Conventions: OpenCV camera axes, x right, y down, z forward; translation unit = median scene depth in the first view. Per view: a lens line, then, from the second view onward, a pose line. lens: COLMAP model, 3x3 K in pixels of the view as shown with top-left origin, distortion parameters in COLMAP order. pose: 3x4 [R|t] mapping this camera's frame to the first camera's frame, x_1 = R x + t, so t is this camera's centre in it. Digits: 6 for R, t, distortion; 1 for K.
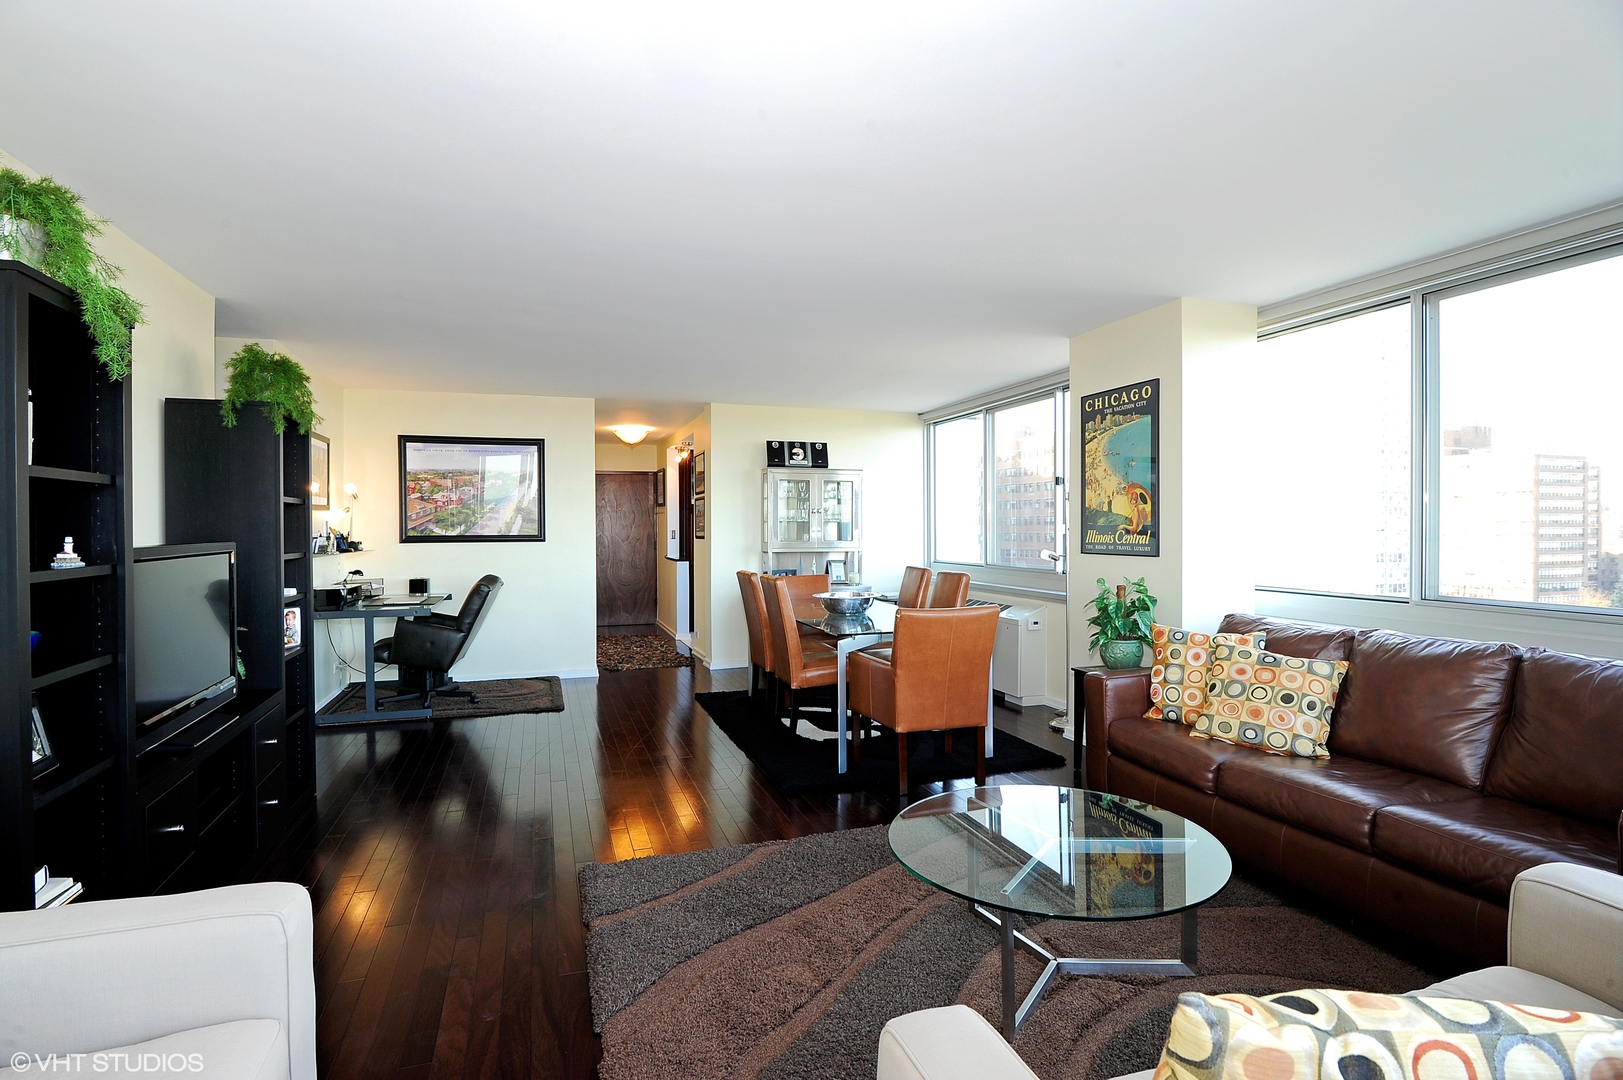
lens RADIAL K [[798.1, 0, 811.5], [0, 798.1, 540.0], [0, 0, 1]] dist [-0.033070, -0.000454]
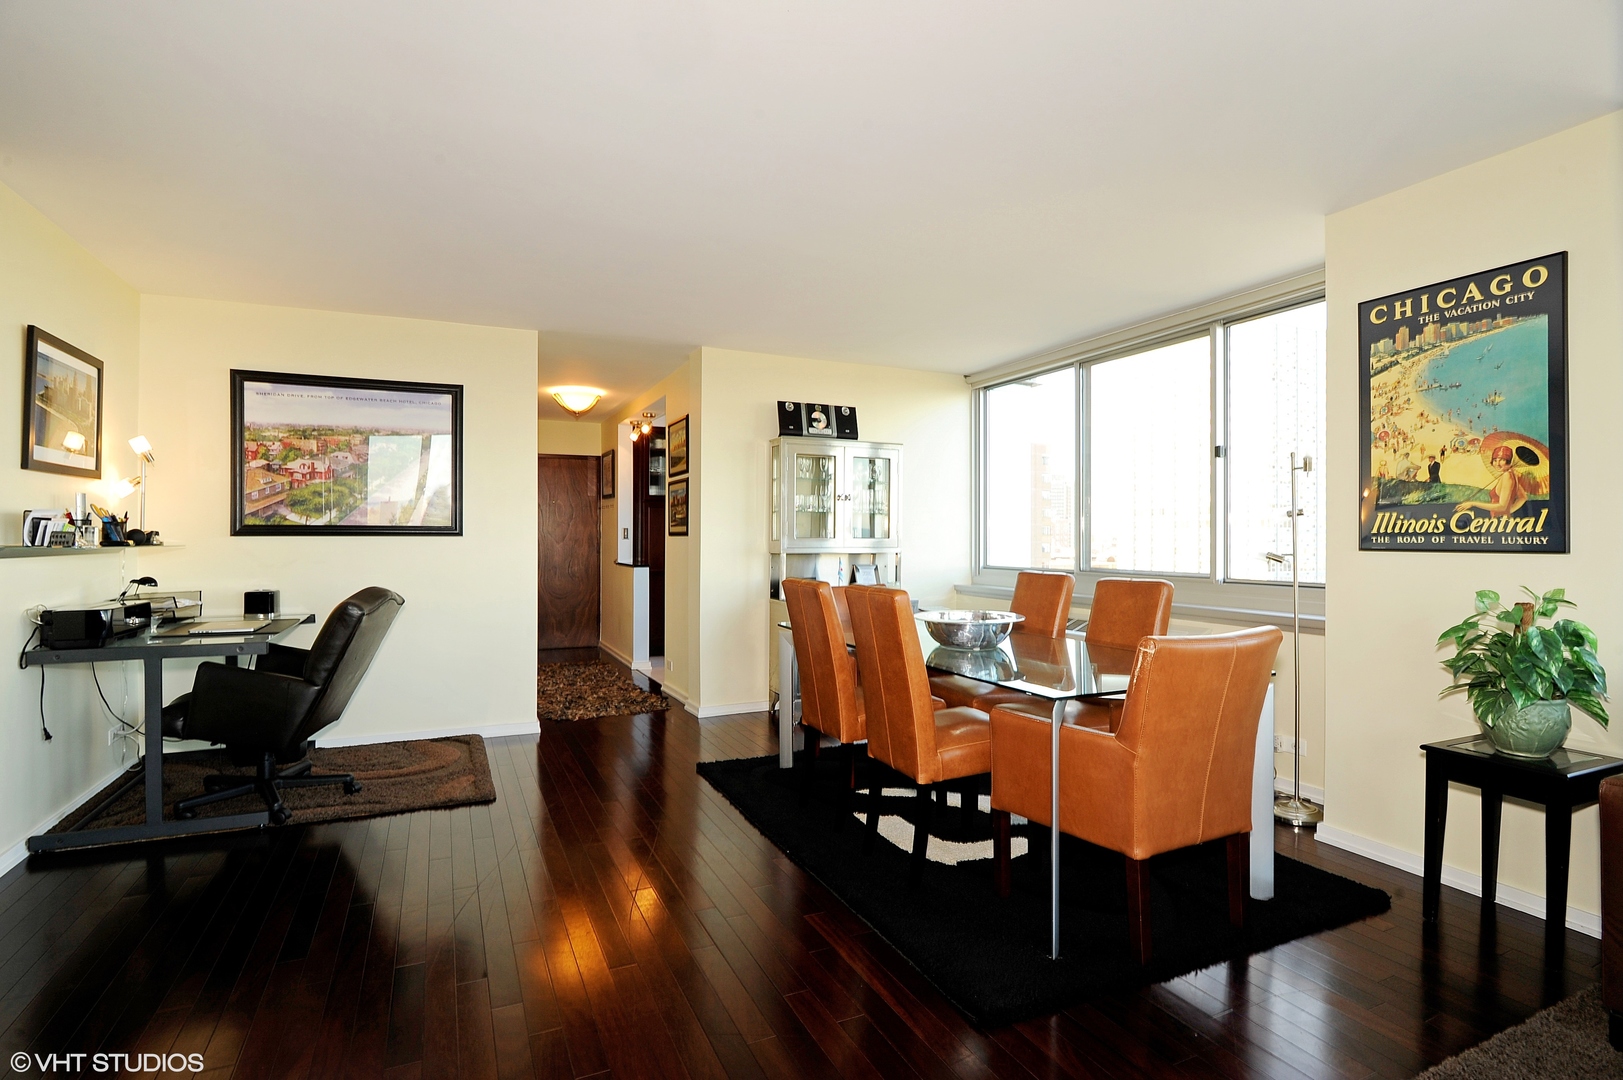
lens RADIAL K [[798.1, 0, 811.5], [0, 798.1, 540.0], [0, 0, 1]] dist [-0.033070, -0.000454]
pose [[0.994415, 0.005064, 0.105420, -0.115393], [-0.003849, 0.999924, -0.011727, 0.012864], [-0.105471, 0.011256, 0.994359, 0.310741]]
